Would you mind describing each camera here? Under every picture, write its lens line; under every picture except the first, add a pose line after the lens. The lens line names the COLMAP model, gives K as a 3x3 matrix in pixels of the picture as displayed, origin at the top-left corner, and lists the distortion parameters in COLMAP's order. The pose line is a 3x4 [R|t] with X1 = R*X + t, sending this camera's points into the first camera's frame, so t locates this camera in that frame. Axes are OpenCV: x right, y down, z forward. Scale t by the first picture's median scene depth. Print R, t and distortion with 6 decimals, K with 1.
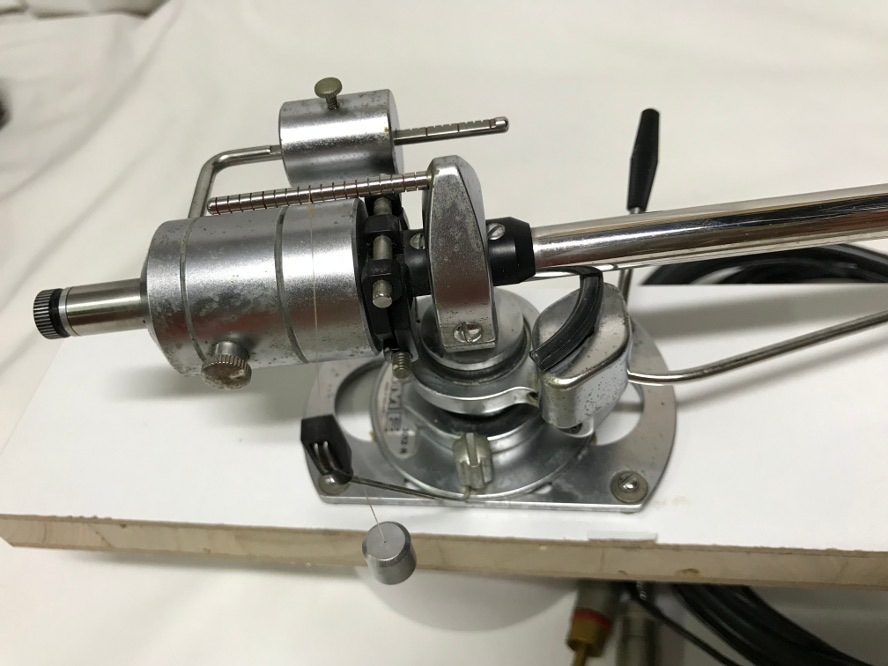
lens RADIAL K [[717.5, 0, 447.5], [0, 717.5, 334.9], [0, 0, 1]] dist [0.004787, 0.002296]
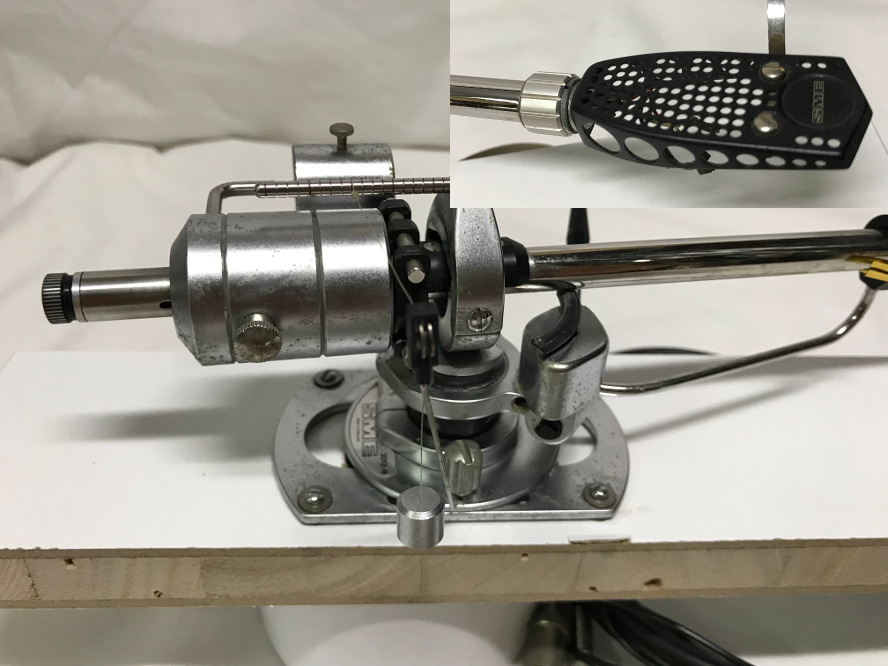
lens RADIAL K [[717.5, 0, 447.5], [0, 717.5, 334.9], [0, 0, 1]] dist [0.004787, 0.002296]
pose [[0.974652, 0.051873, 0.217632, -0.226026], [0.009986, 0.961694, -0.273943, 0.279572], [-0.223505, 0.269172, 0.936799, -0.033216]]
